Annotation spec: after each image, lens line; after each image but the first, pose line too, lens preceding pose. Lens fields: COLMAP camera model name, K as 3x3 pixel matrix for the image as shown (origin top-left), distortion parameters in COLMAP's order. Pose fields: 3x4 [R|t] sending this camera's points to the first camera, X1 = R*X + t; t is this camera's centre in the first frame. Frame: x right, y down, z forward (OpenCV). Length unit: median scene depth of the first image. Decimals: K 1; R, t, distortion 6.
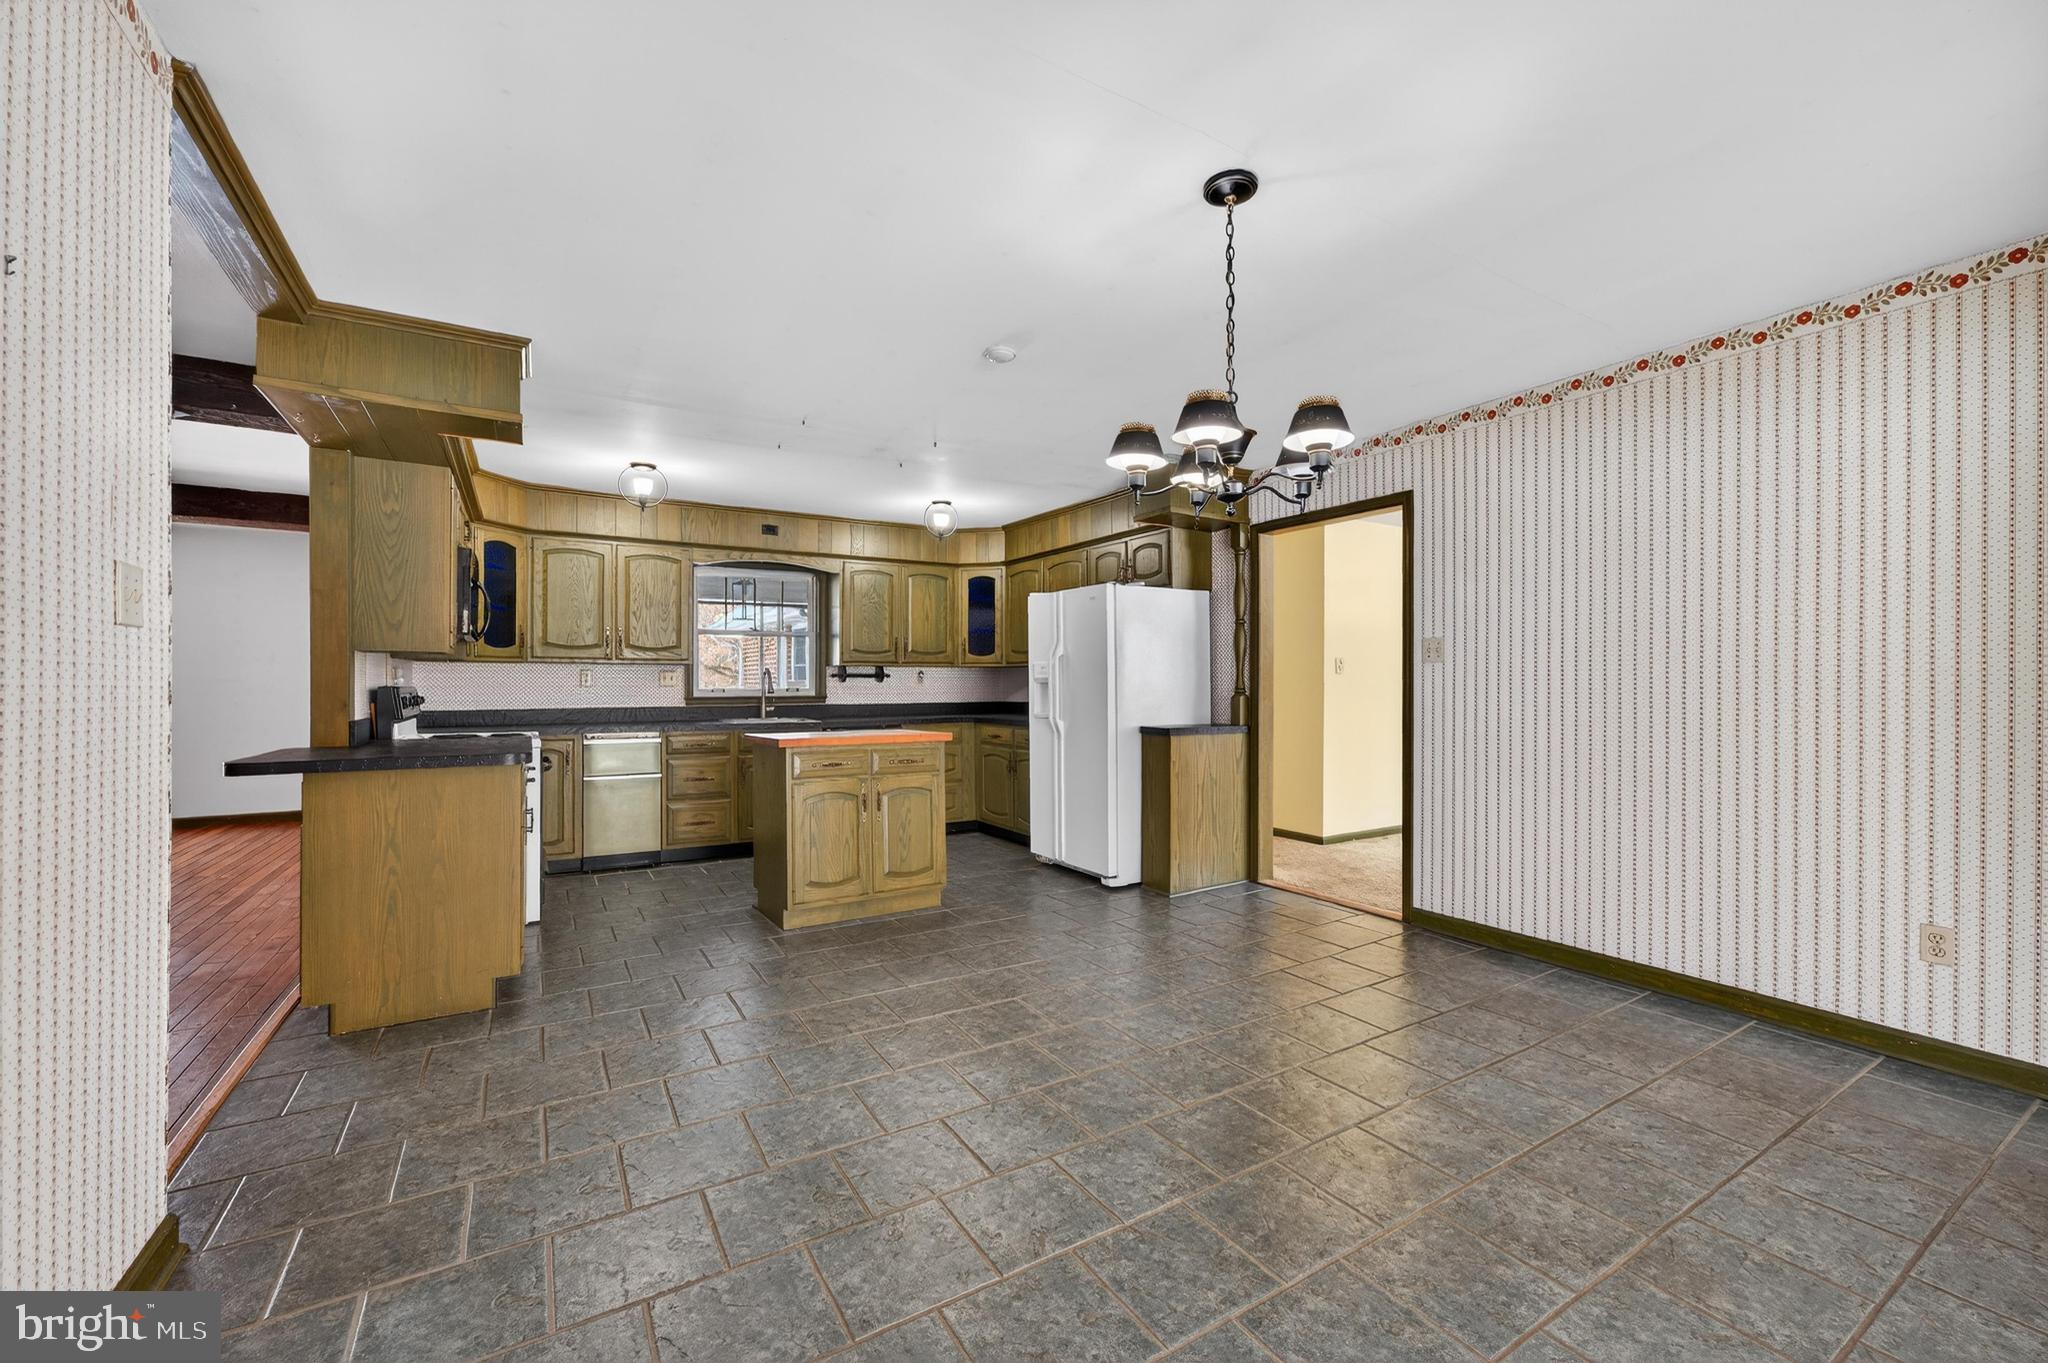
lens RADIAL K [[830.8, 0, 1014.2], [0, 830.8, 686.6], [0, 0, 1]] dist [-0.000696, 0.001060]
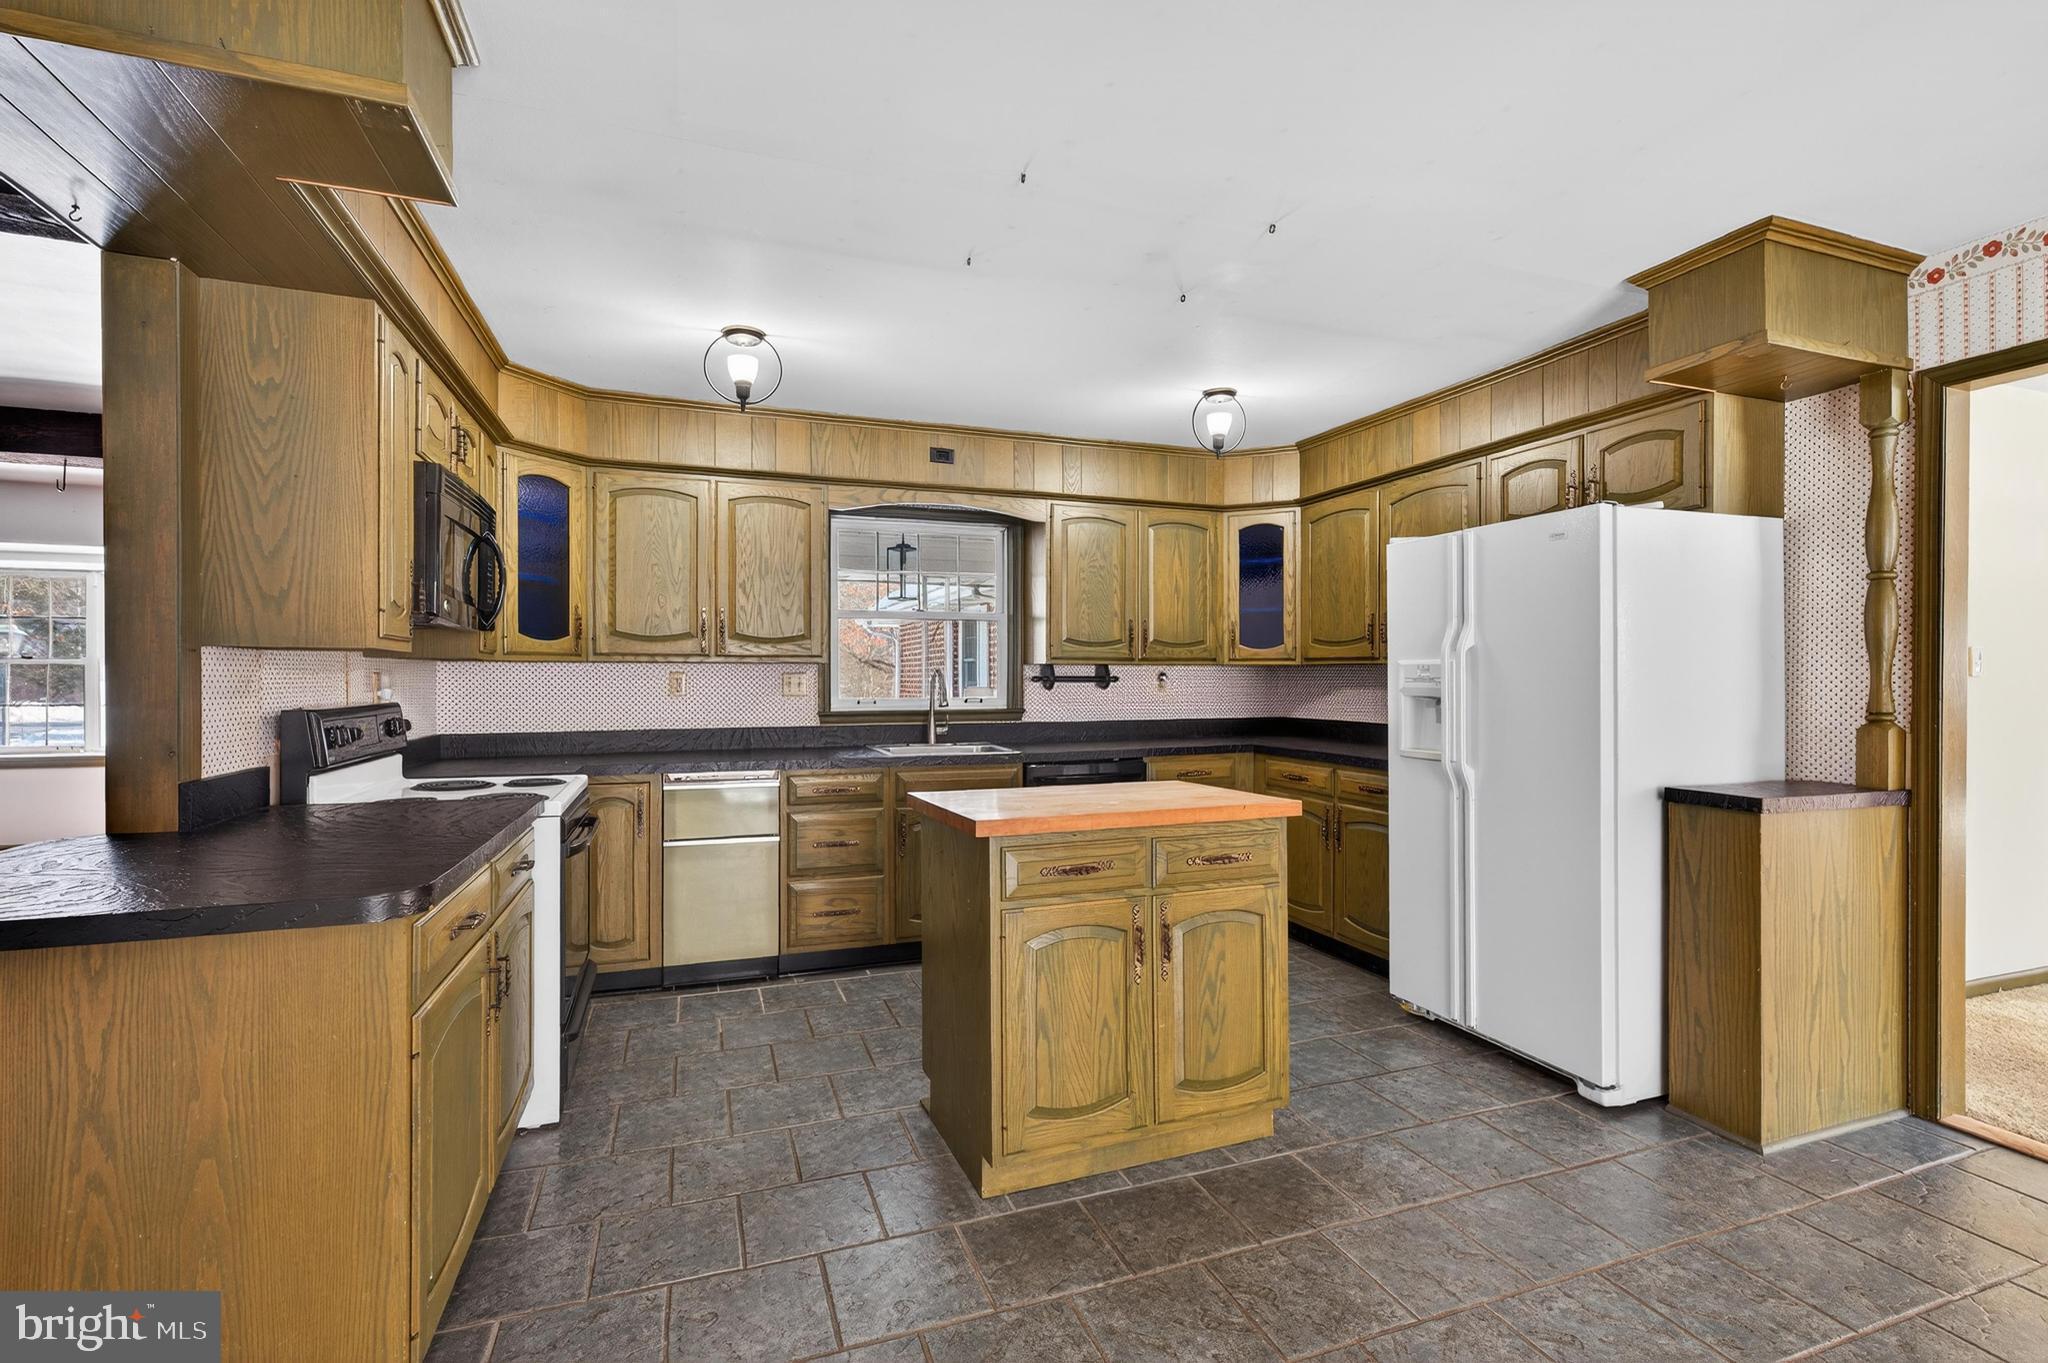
lens RADIAL K [[907.4, 0, 1027.3], [0, 907.4, 677.3], [0, 0, 1]] dist [0.002874, -0.000236]
pose [[0.984902, 0.000512, -0.173111, -0.122459], [-0.000964, 0.999996, -0.002524, -0.016026], [0.173109, 0.002653, 0.984899, 0.362798]]
